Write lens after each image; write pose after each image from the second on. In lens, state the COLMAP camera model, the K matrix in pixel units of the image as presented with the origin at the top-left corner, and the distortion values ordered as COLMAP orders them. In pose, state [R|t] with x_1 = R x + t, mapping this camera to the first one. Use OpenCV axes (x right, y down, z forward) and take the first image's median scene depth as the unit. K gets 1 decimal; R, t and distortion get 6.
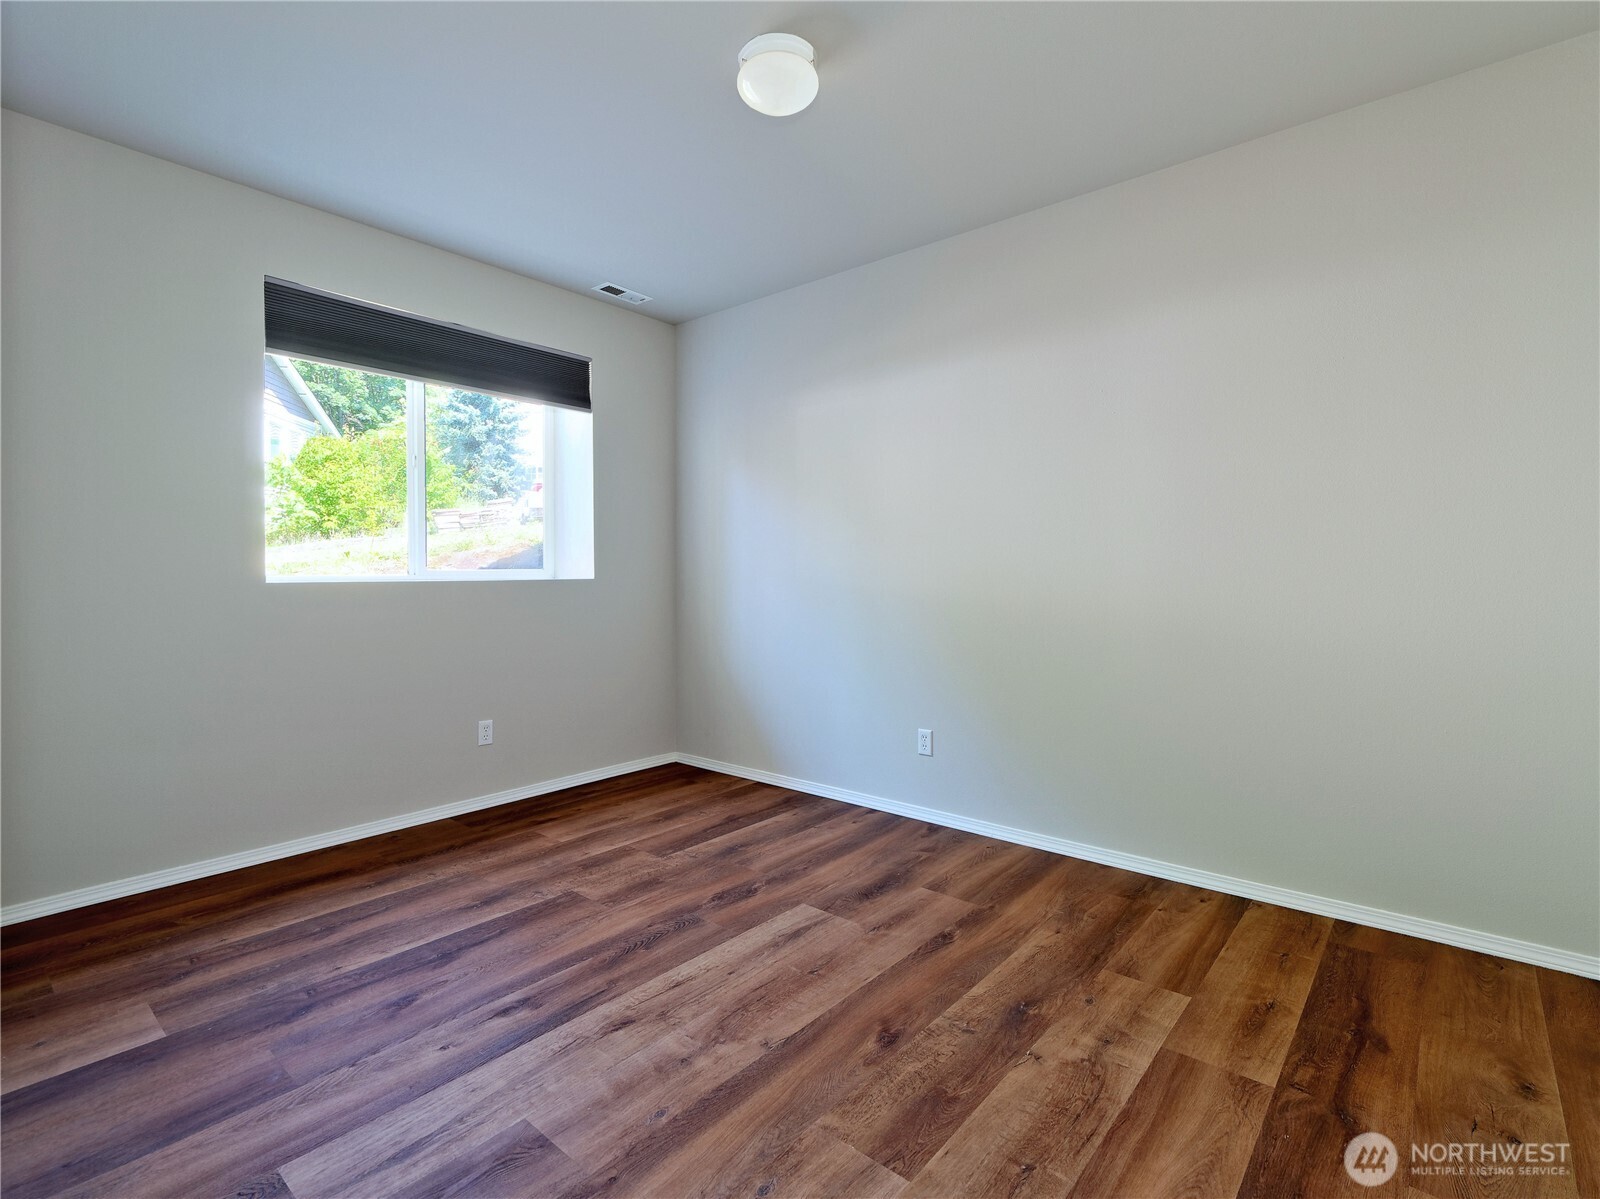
lens RADIAL K [[764.9, 0, 800.4], [0, 764.9, 592.3], [0, 0, 1]] dist [0.002561, -0.000744]
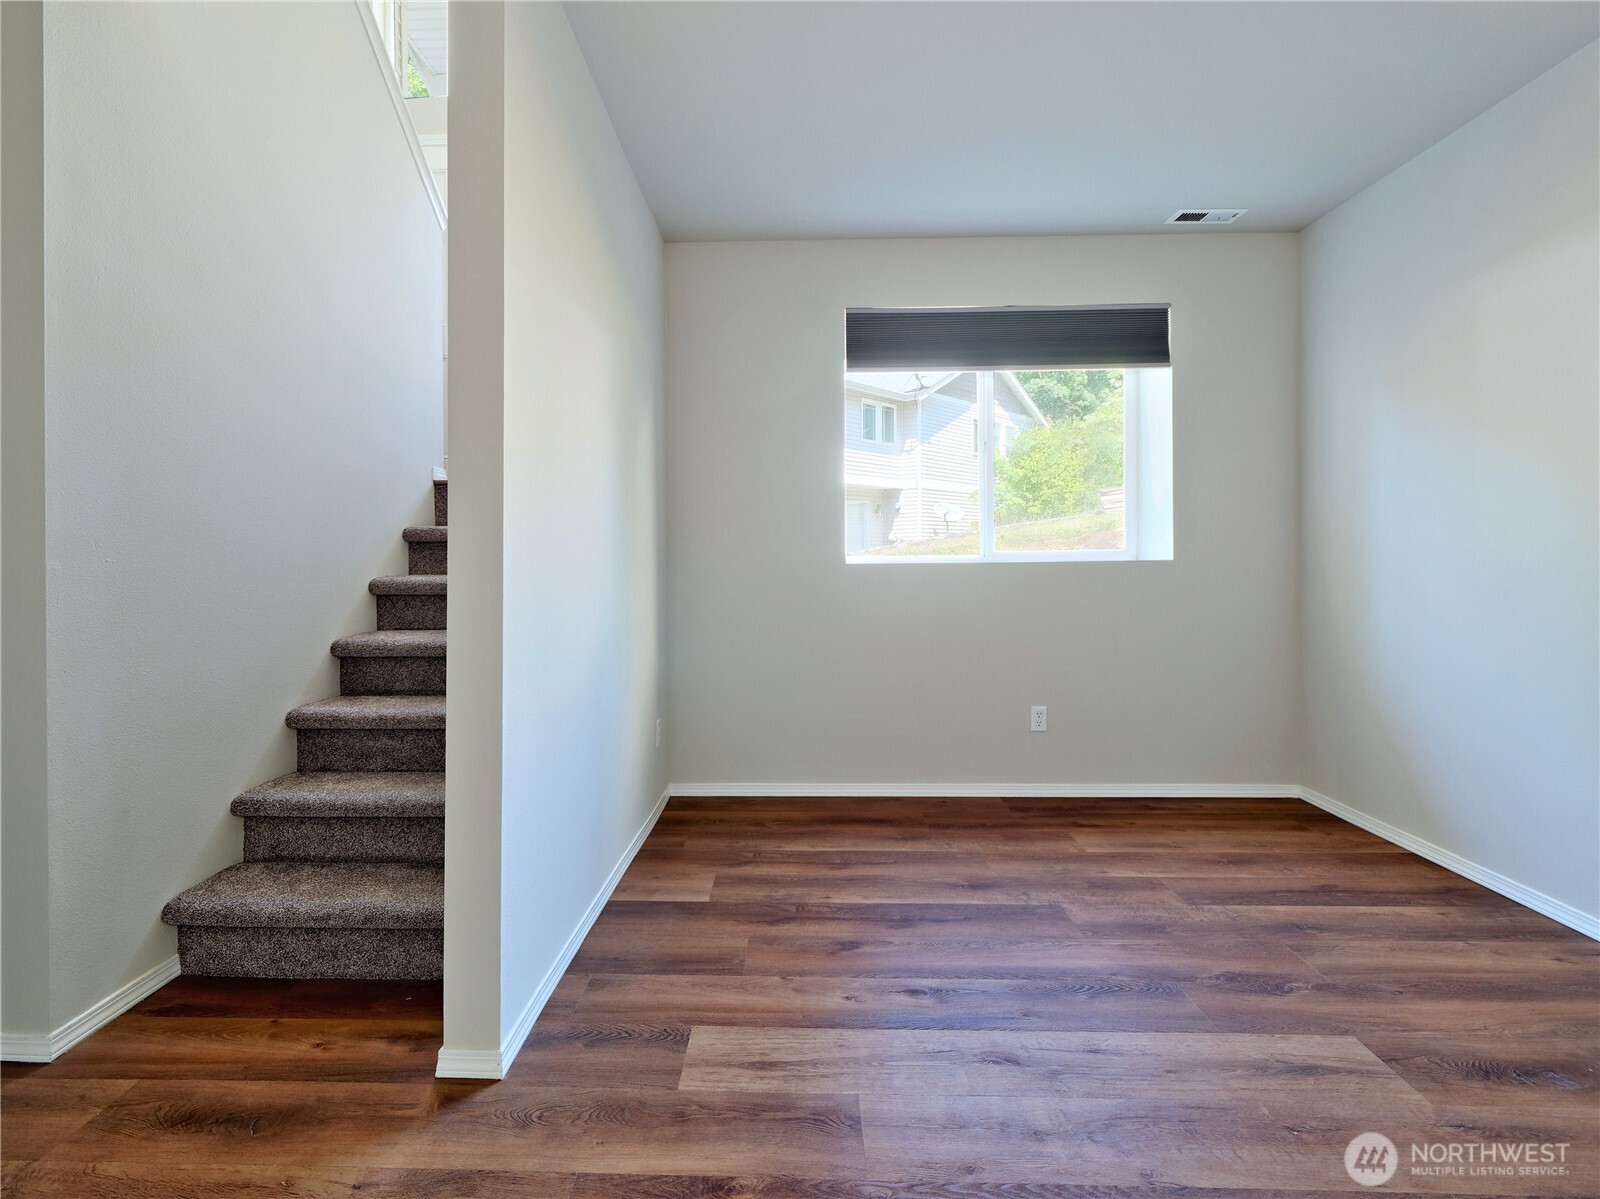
lens RADIAL K [[802.1, 0, 795.8], [0, 802.1, 574.7], [0, 0, 1]] dist [0.003488, -0.000465]
pose [[0.629301, 0.014989, -0.777017, 0.240404], [-0.014619, 0.999865, 0.007448, -0.003858], [0.777024, 0.006672, 0.629436, 0.156829]]
